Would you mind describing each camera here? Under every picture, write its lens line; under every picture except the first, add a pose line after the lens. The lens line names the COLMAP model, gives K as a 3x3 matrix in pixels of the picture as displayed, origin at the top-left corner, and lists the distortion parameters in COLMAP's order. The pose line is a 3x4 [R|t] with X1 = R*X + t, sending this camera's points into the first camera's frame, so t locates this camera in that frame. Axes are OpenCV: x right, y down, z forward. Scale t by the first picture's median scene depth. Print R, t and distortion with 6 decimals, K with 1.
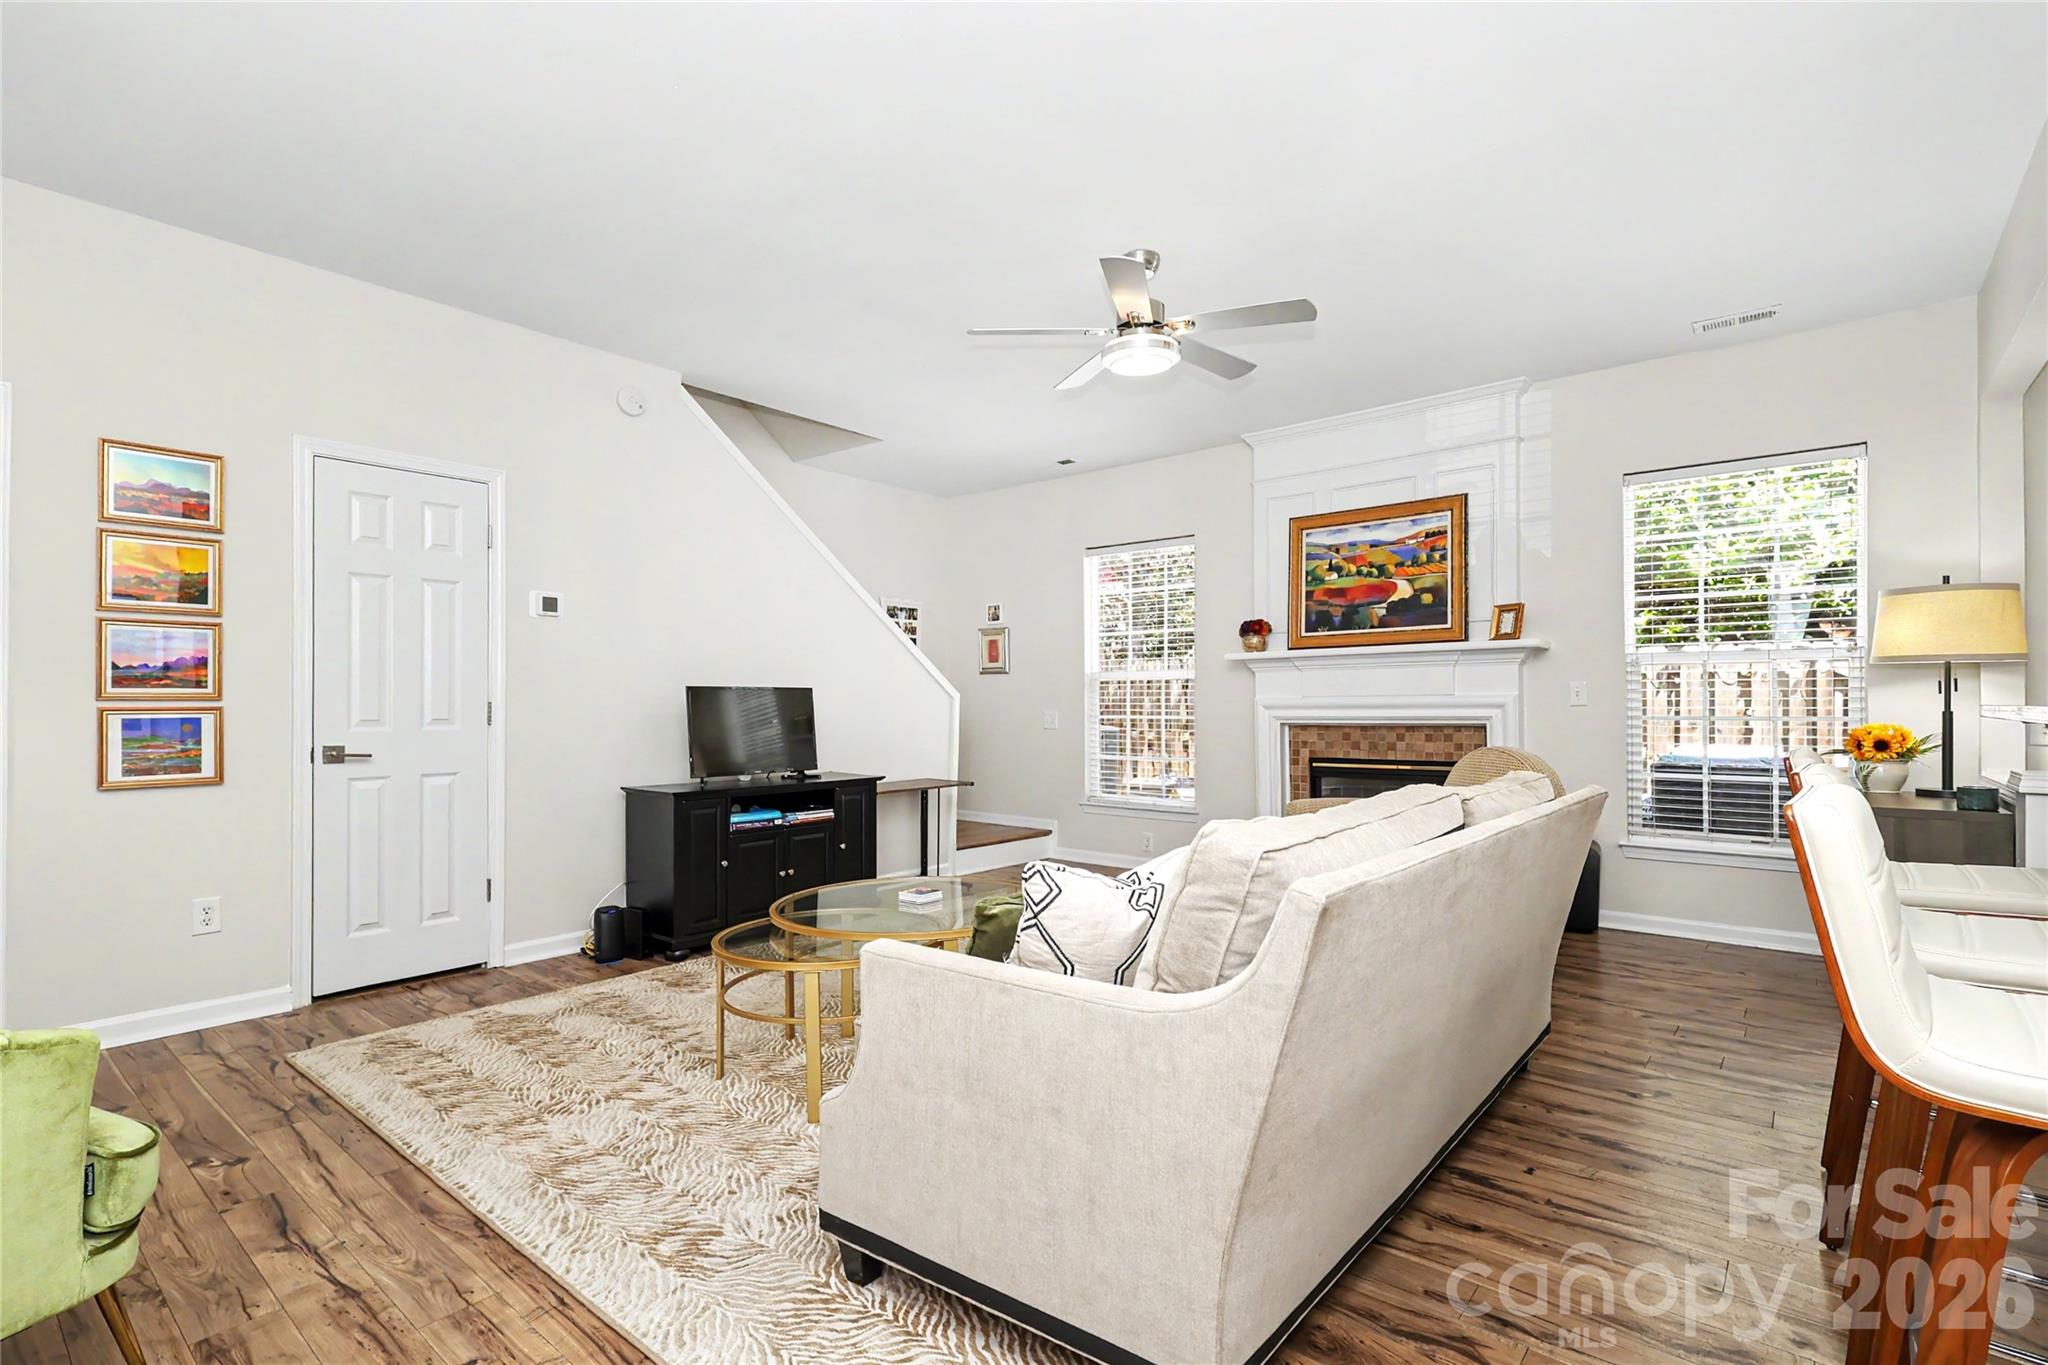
lens RADIAL K [[967.1, 0, 1020.0], [0, 967.1, 700.5], [0, 0, 1]] dist [-0.003599, 0.001663]
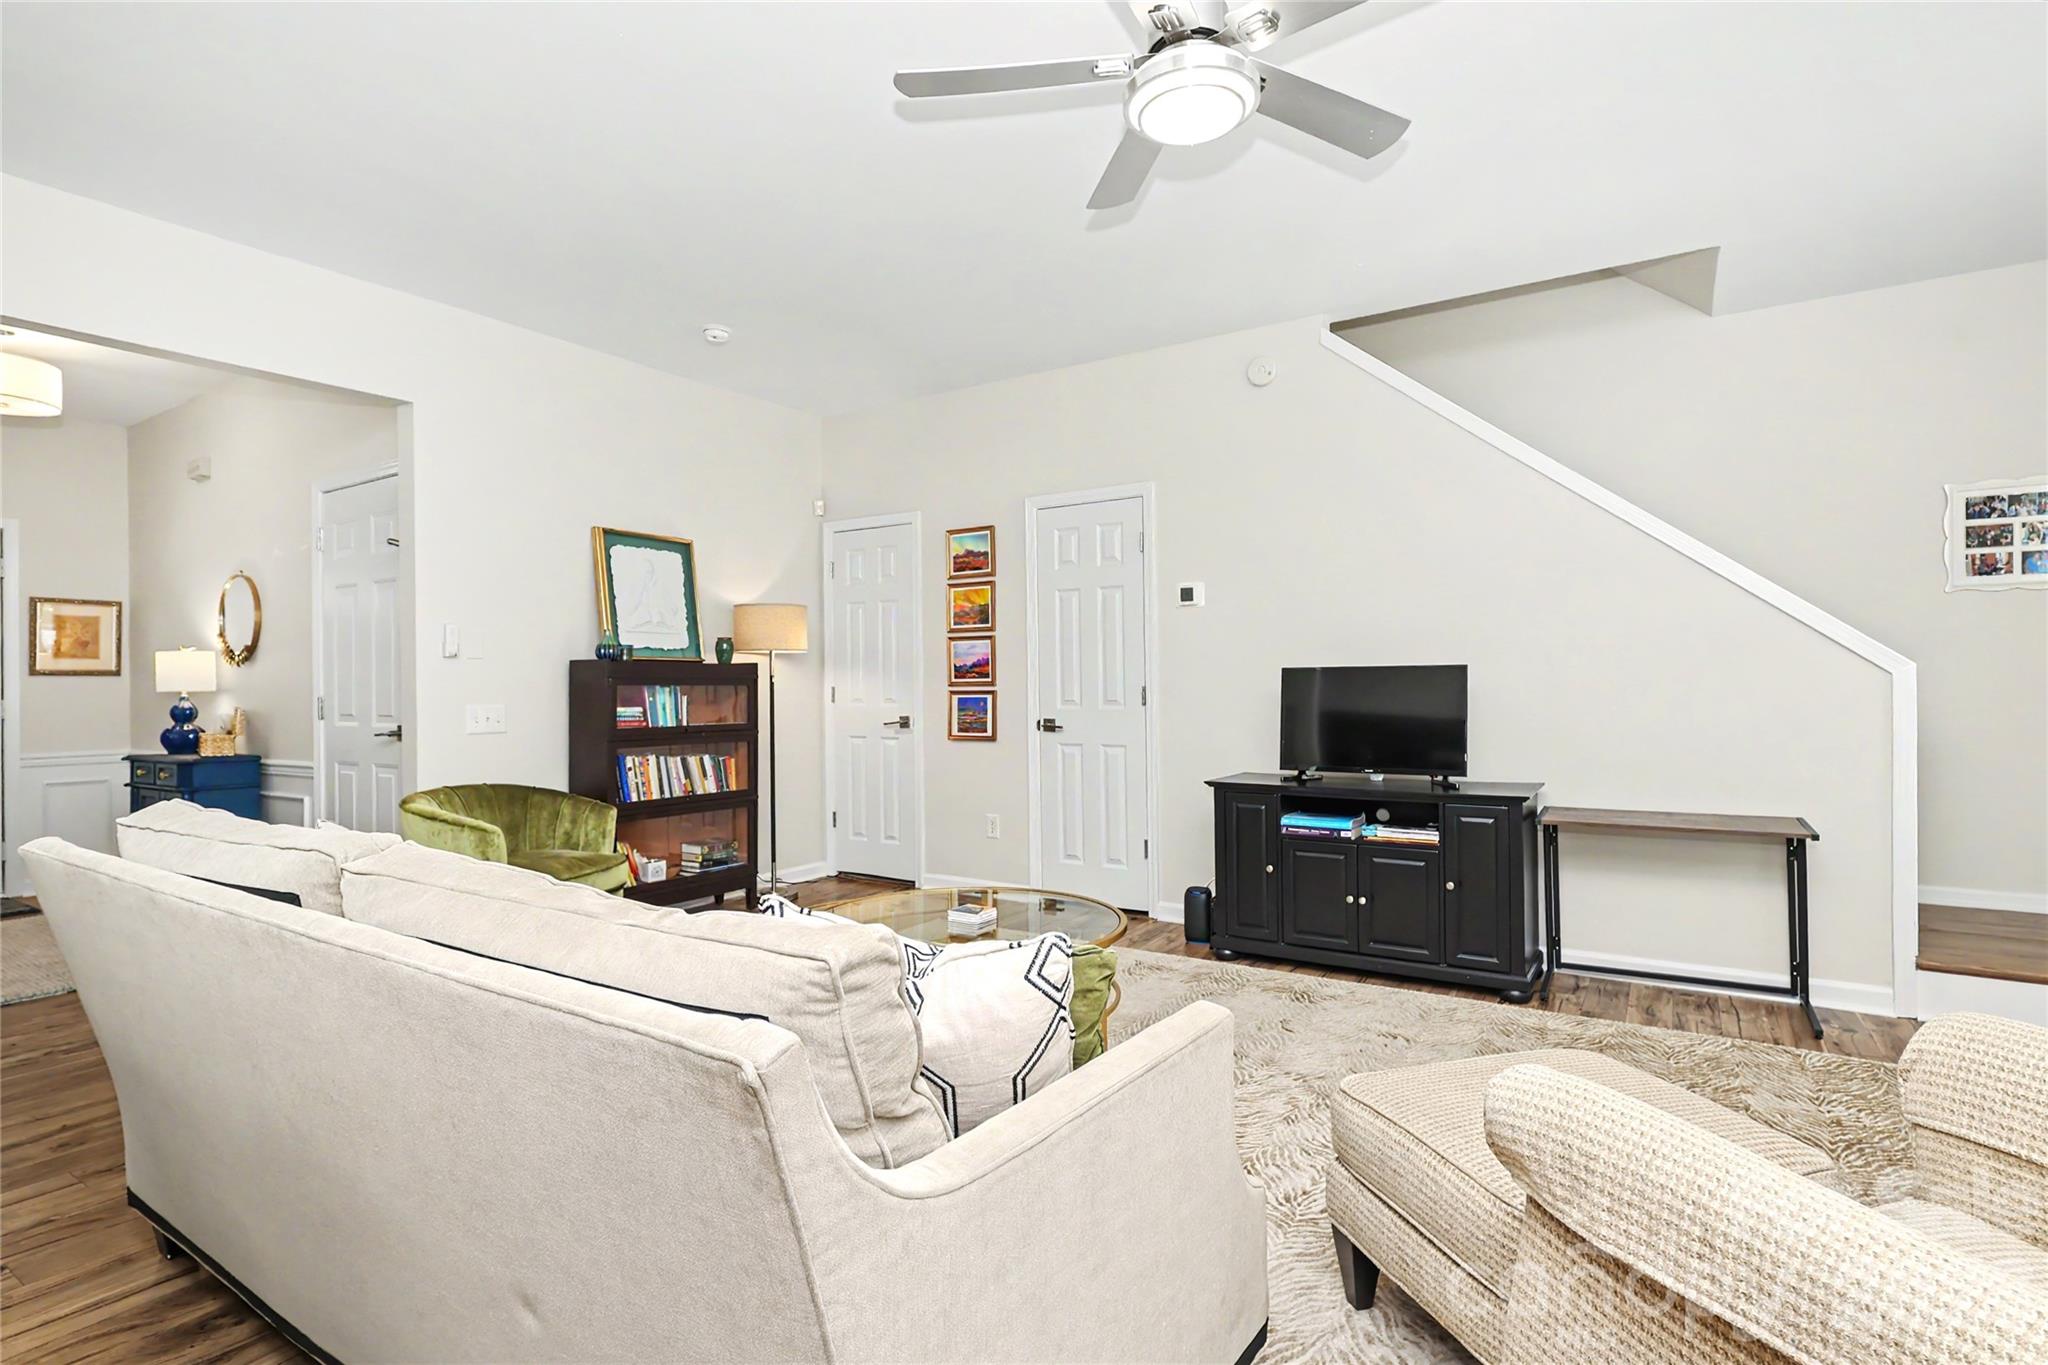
lens RADIAL K [[967.1, 0, 1030.9], [0, 967.1, 694.0], [0, 0, 1]] dist [-0.003599, 0.001663]
pose [[0.136487, 0.011264, -0.990578, 0.530528], [0.012266, 0.999839, 0.013060, -0.005403], [0.990566, -0.013932, 0.136327, 0.656872]]
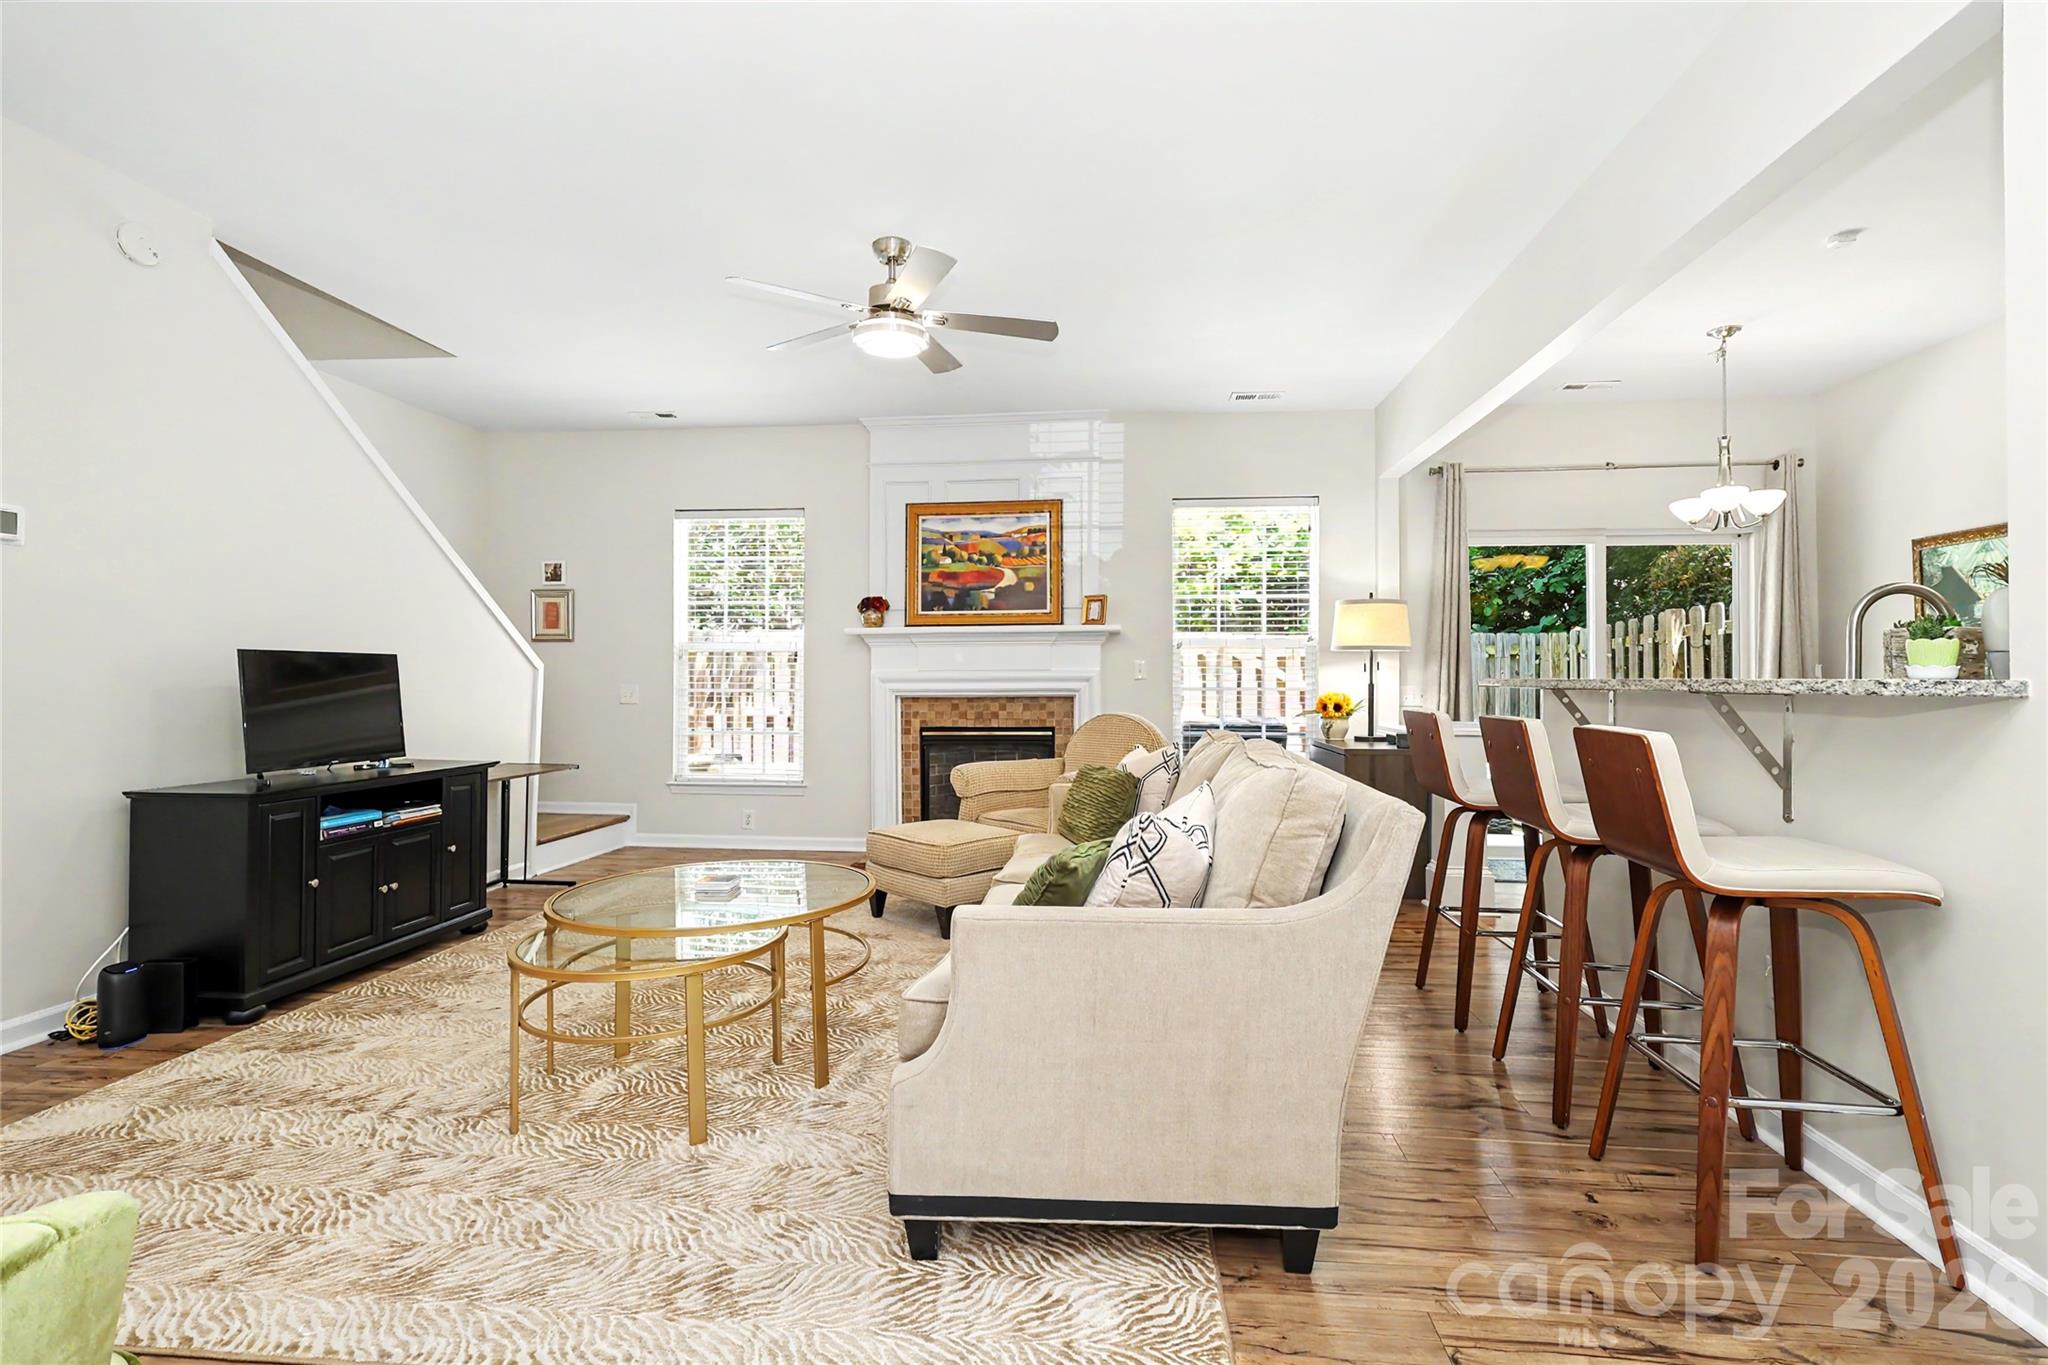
lens RADIAL K [[967.1, 0, 1037.9], [0, 967.1, 669.7], [0, 0, 1]] dist [-0.003599, 0.001663]
pose [[0.823916, 0.008340, 0.566651, -0.264675], [-0.004893, 0.999959, -0.007602, 0.003216], [-0.566691, 0.003491, 0.823923, 0.049806]]
